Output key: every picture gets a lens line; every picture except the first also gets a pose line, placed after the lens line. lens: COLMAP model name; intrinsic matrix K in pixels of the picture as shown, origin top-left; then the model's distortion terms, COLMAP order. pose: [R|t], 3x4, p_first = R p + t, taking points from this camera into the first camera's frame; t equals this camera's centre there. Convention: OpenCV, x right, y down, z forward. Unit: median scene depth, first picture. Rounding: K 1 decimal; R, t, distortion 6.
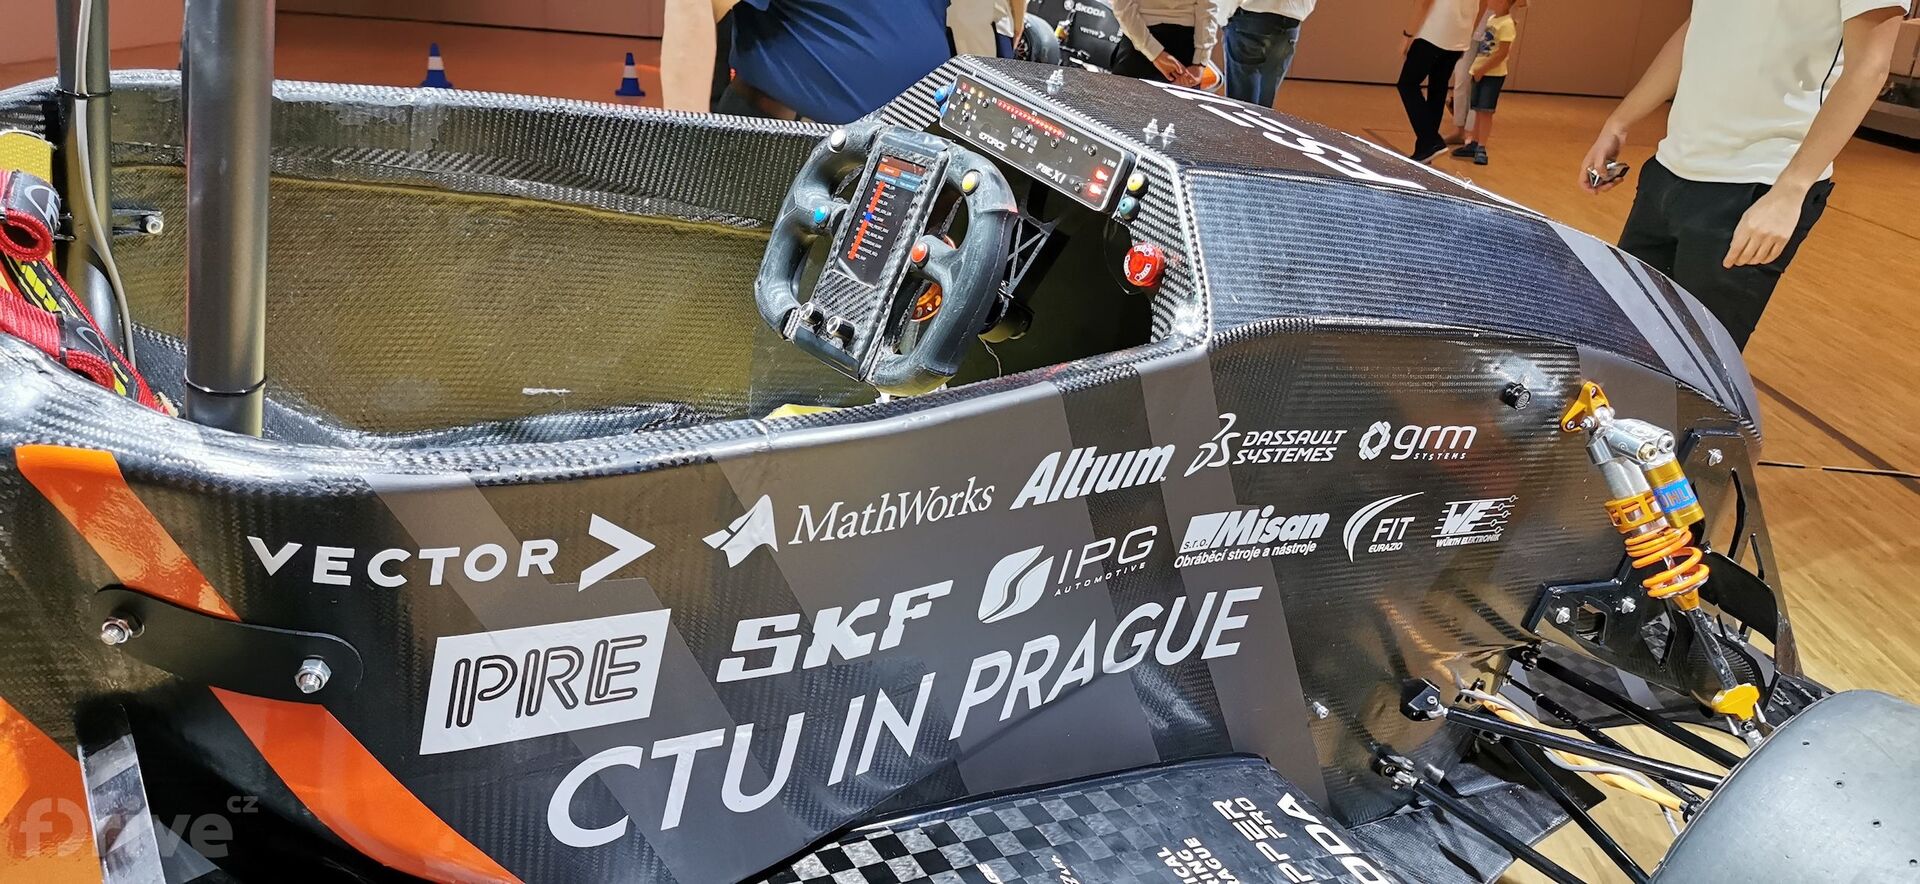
lens RADIAL K [[1500.5, 0, 966.8], [0, 1500.5, 433.5], [0, 0, 1]] dist [0.011690, -0.004999]
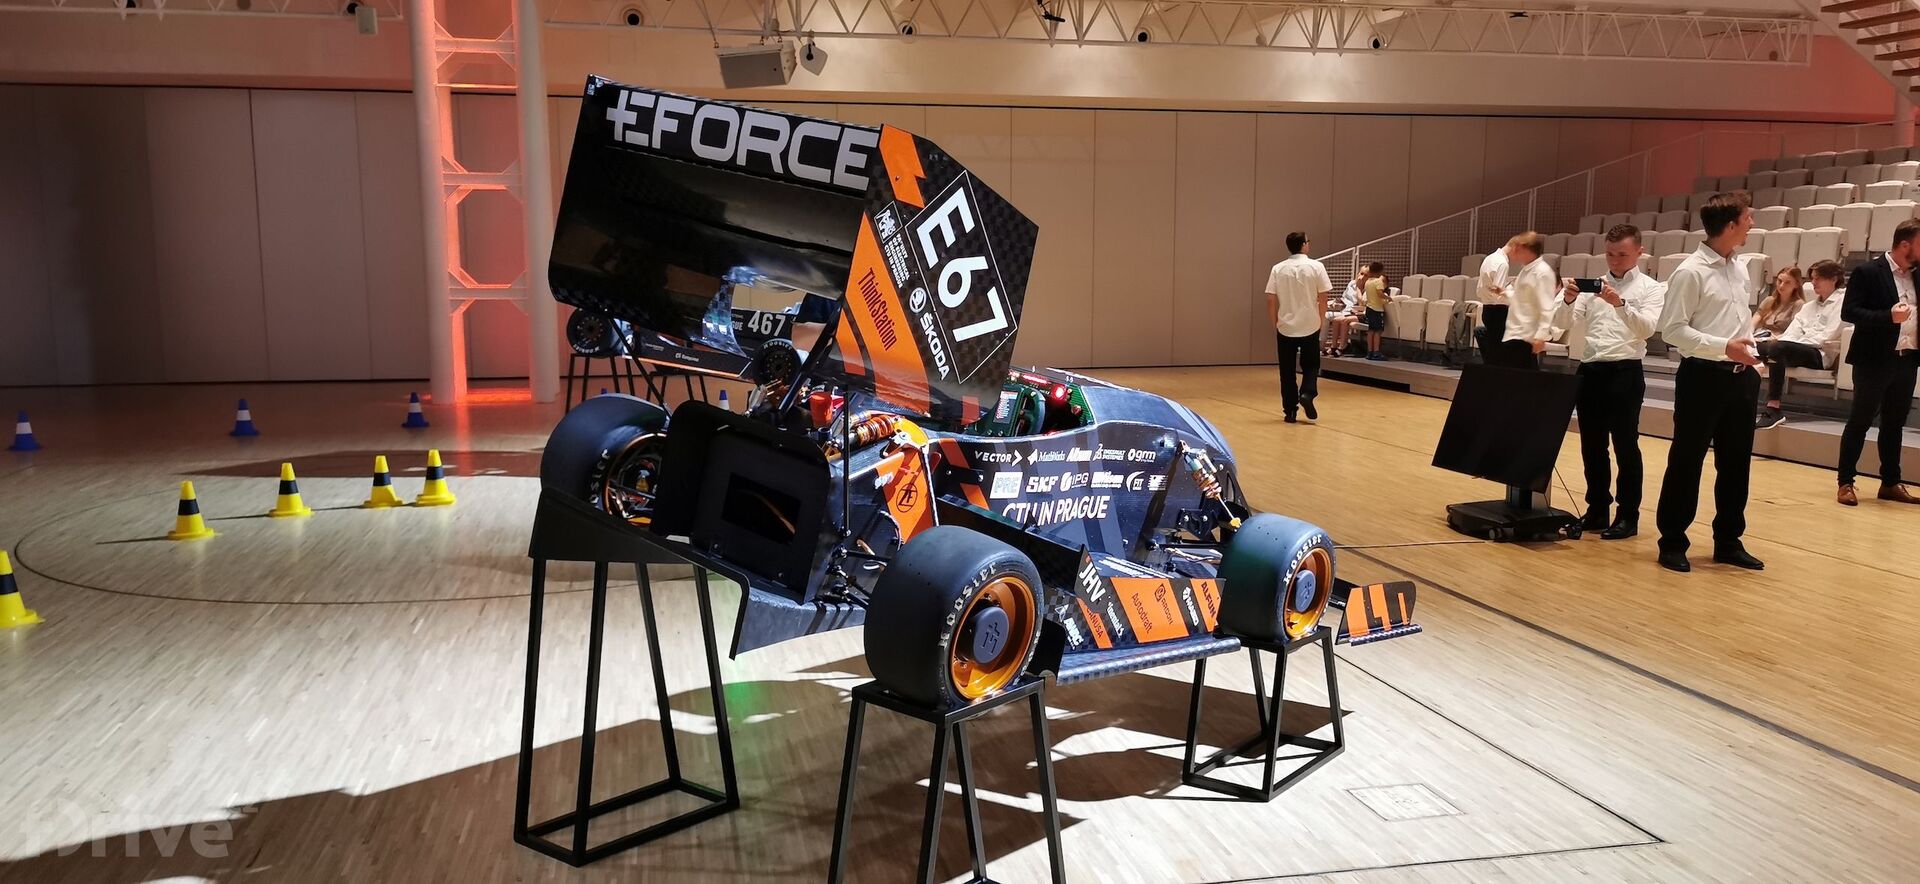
lens RADIAL K [[1500.5, 0, 966.8], [0, 1500.5, 433.5], [0, 0, 1]] dist [0.011690, -0.004999]
pose [[0.961052, -0.091611, 0.260743, -1.157462], [0.140910, 0.974046, -0.177141, 0.589744], [-0.237748, 0.206983, 0.949017, -2.606815]]
